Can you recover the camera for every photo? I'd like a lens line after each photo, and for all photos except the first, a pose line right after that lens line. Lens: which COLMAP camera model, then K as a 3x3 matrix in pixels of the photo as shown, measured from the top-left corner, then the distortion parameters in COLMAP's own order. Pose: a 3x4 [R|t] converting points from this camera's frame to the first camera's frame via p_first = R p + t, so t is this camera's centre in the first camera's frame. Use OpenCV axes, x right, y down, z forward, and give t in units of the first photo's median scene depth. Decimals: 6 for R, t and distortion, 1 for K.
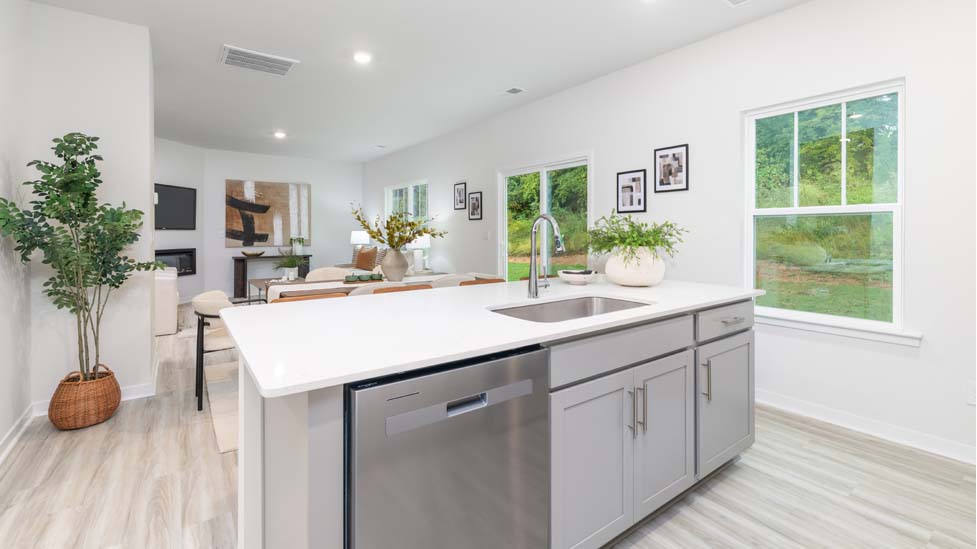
lens RADIAL K [[422.2, 0, 486.6], [0, 422.2, 234.9], [0, 0, 1]] dist [-0.000051, -0.000095]
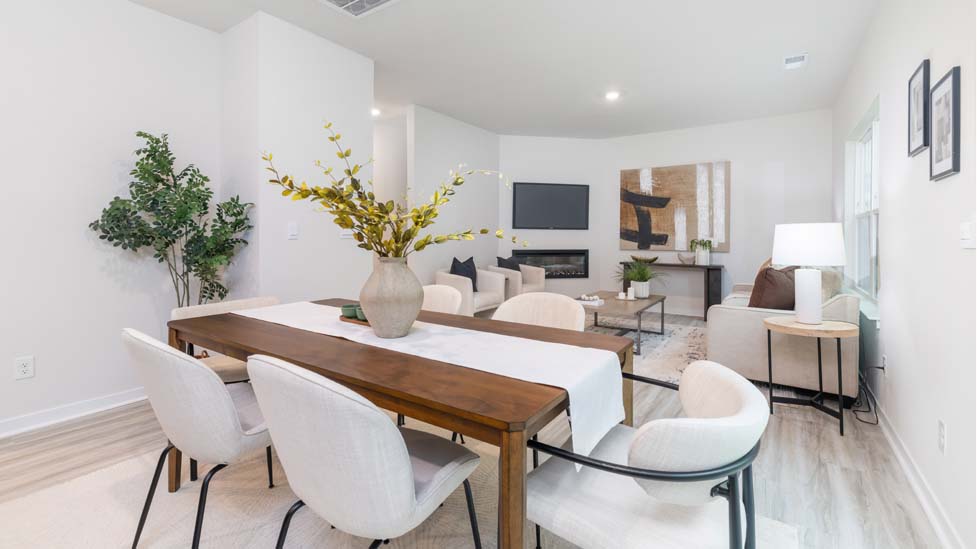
lens RADIAL K [[422.2, 0, 486.6], [0, 422.2, 234.9], [0, 0, 1]] dist [-0.000051, -0.000095]
pose [[0.322291, -0.002011, -0.946639, 0.100482], [-0.013858, 0.999881, -0.006842, 0.008317], [0.946539, 0.015324, 0.322224, 0.456720]]
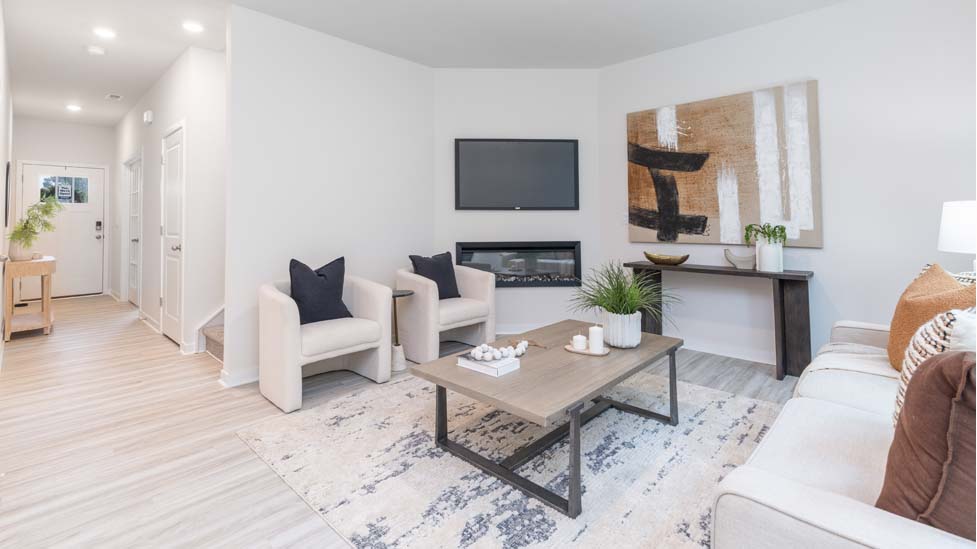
lens RADIAL K [[438.4, 0, 487.9], [0, 438.4, 197.1], [0, 0, 1]] dist [0.001765, 0.000115]
pose [[0.179221, -0.055290, -0.982254, -0.108891], [-0.004651, 0.998361, -0.057046, 0.005268], [0.983798, 0.014793, 0.178670, 0.709942]]
